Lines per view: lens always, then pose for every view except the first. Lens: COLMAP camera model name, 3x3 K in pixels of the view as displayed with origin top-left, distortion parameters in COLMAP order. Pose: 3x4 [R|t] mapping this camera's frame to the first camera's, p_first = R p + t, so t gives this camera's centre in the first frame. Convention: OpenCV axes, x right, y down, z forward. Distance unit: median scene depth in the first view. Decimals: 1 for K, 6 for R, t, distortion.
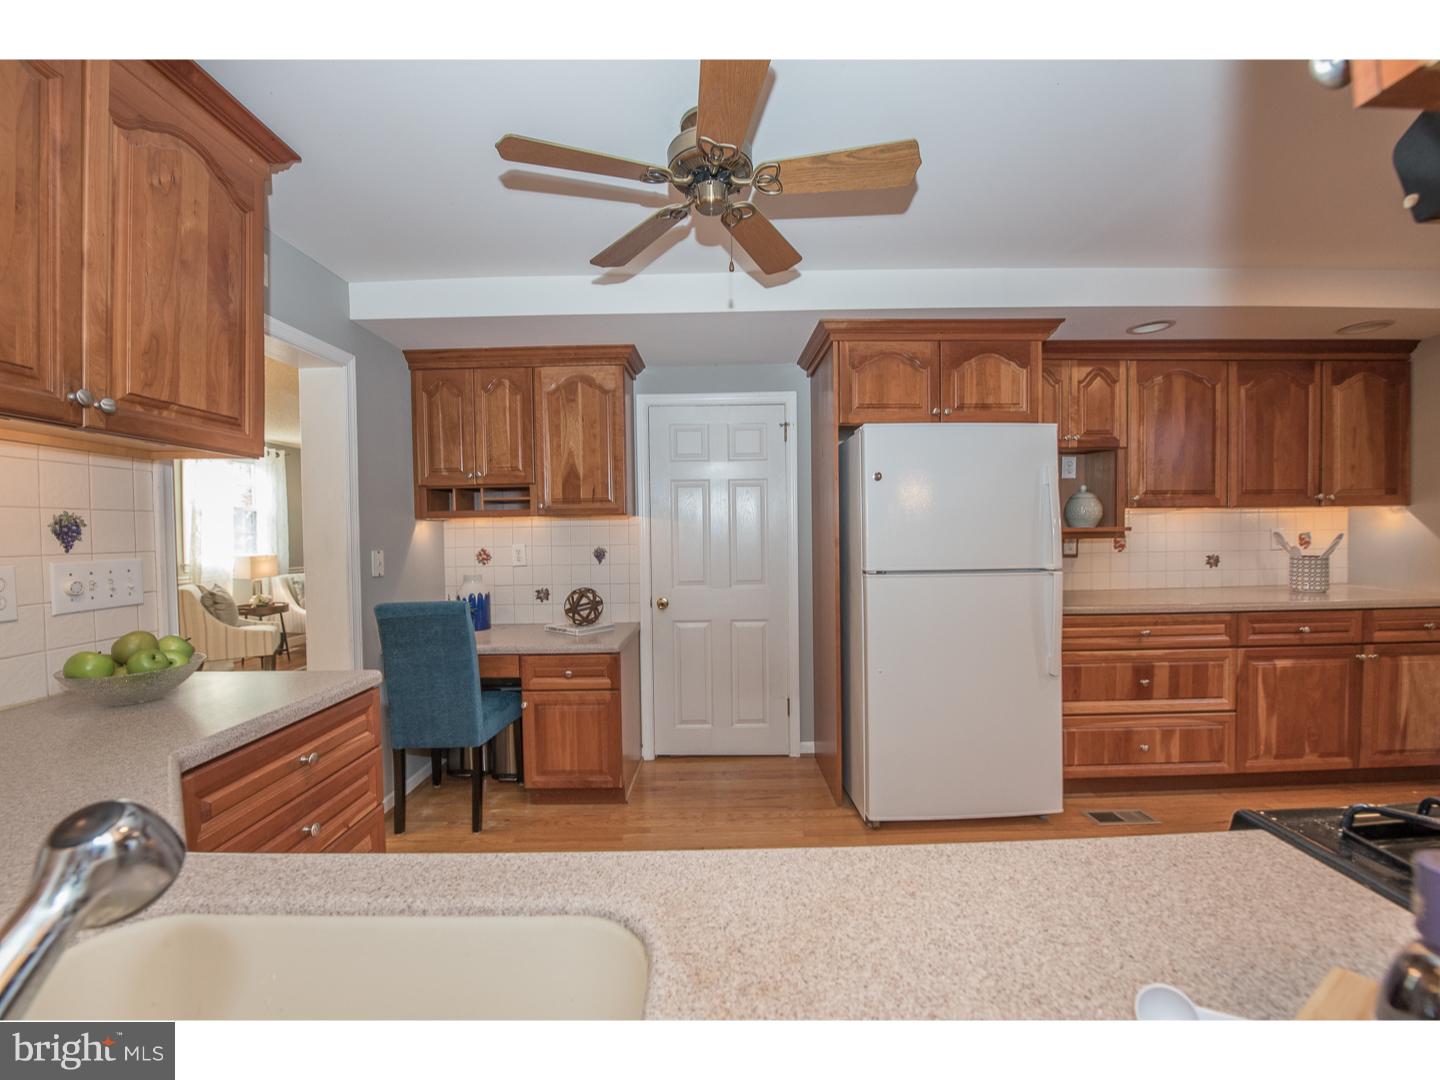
lens RADIAL K [[568.8, 0, 714.4], [0, 568.8, 546.2], [0, 0, 1]] dist [-0.020646, -0.001080]
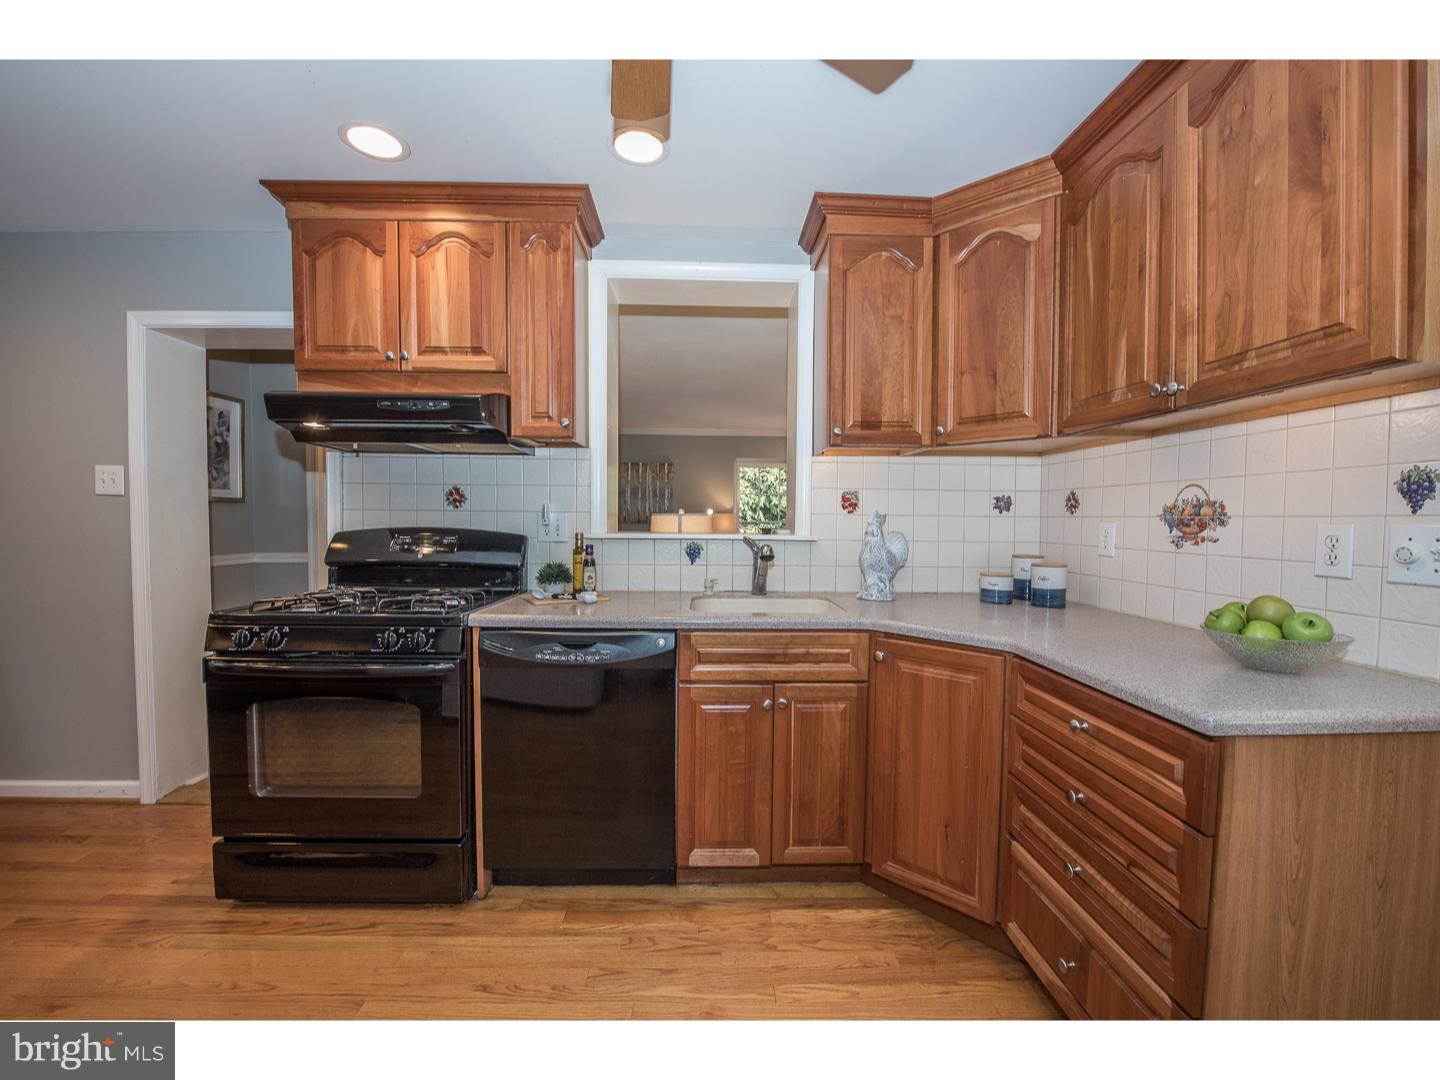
lens RADIAL K [[568.8, 0, 713.0], [0, 568.8, 542.4], [0, 0, 1]] dist [-0.020646, -0.001080]
pose [[-0.999516, 0.008201, -0.030001, -0.026169], [0.006232, 0.997855, 0.065162, -0.002631], [0.030471, 0.064944, -0.997424, 0.845751]]
